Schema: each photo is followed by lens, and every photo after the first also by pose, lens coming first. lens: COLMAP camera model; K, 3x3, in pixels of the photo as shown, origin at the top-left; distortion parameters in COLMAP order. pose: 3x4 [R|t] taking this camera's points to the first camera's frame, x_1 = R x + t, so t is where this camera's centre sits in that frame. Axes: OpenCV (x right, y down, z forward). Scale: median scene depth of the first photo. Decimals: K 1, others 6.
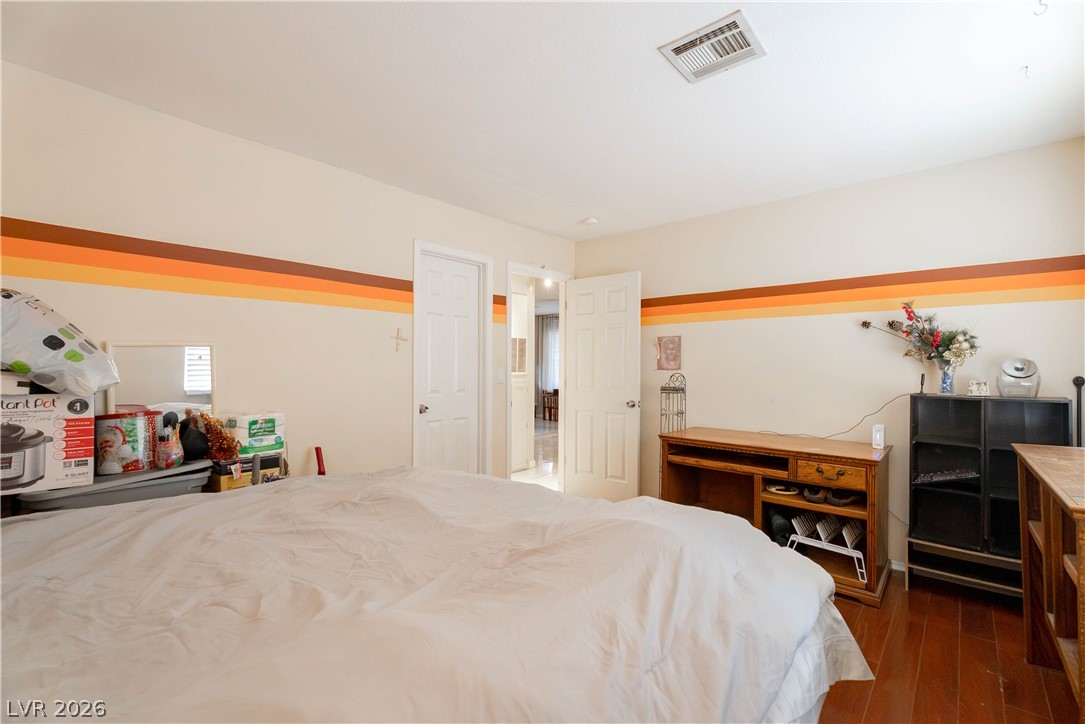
lens RADIAL K [[484.3, 0, 540.3], [0, 484.3, 361.9], [0, 0, 1]] dist [0.002705, -0.000307]
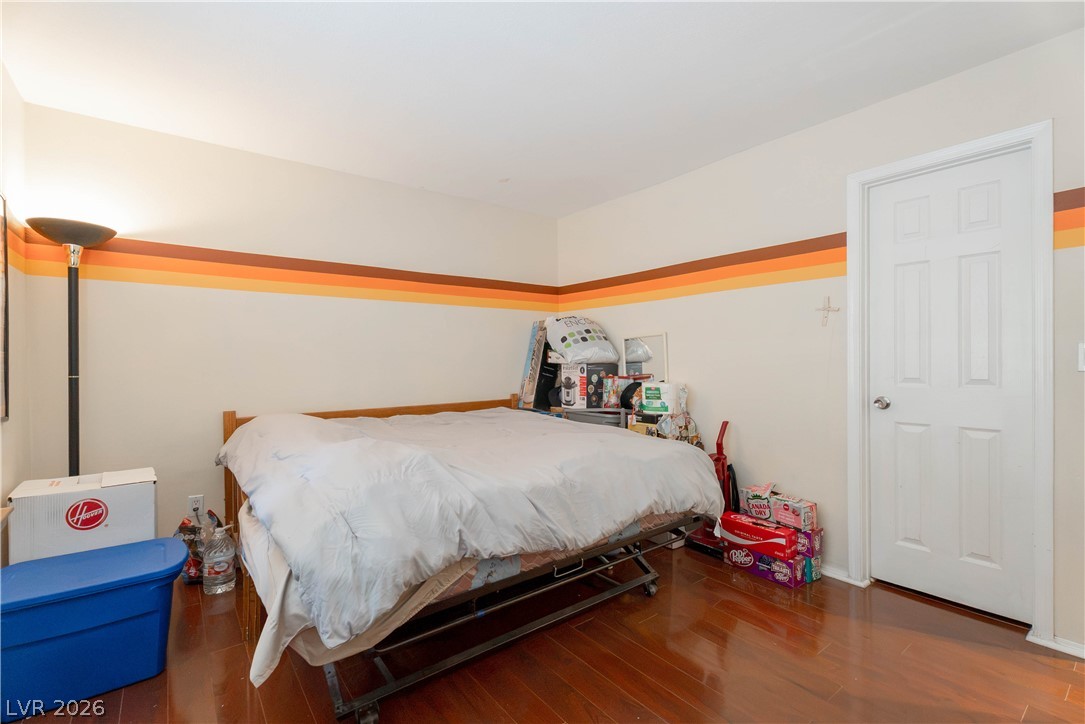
lens RADIAL K [[484.3, 0, 545.0], [0, 484.3, 361.5], [0, 0, 1]] dist [0.002705, -0.000307]
pose [[-0.199427, 0.004996, -0.979900, 0.810859], [0.018555, 0.999827, 0.001321, 0.037913], [0.979737, -0.017918, -0.199485, 0.964623]]
